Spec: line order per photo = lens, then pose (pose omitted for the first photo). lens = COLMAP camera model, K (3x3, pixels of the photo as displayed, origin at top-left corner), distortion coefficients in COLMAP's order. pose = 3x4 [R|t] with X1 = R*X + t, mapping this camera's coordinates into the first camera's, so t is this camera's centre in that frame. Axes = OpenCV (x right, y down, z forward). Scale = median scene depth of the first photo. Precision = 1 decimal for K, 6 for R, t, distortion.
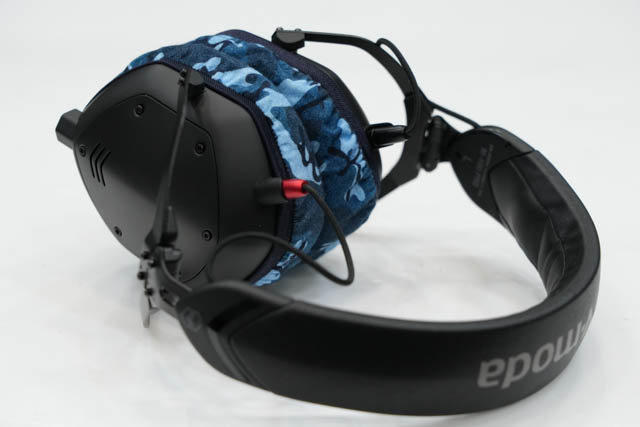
lens RADIAL K [[1913.9, 0, 320.0], [0, 1913.9, 213.5], [0, 0, 1]] dist [-0.055877, -0.445889]
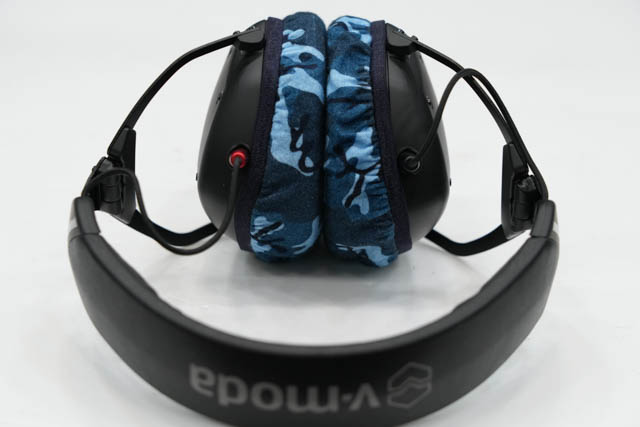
lens RADIAL K [[1913.9, 0, 320.0], [0, 1913.9, 213.5], [0, 0, 1]] dist [-0.055877, -0.445889]
pose [[0.563538, 0.349292, -0.748612, 0.764967], [-0.355256, 0.920605, 0.162113, -0.162678], [0.745800, 0.174592, 0.642883, 0.366998]]
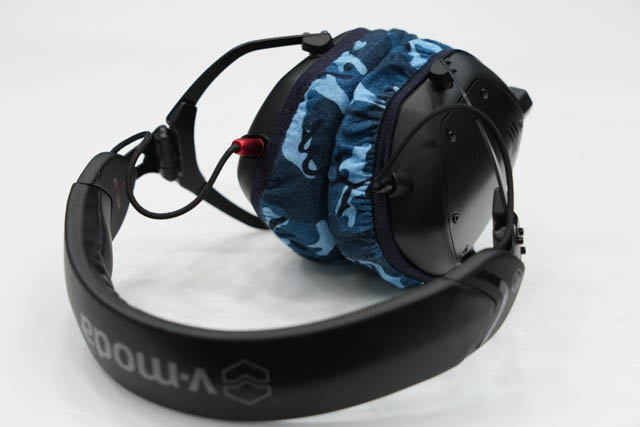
lens RADIAL K [[1957.4, 0, 320.0], [0, 1957.4, 213.5], [0, 0, 1]] dist [0.033653, 0.108685]
pose [[0.078579, 0.411563, -0.907988, 0.974078], [-0.443986, 0.829936, 0.337761, -0.361220], [0.892582, 0.376593, 0.247943, 0.755414]]
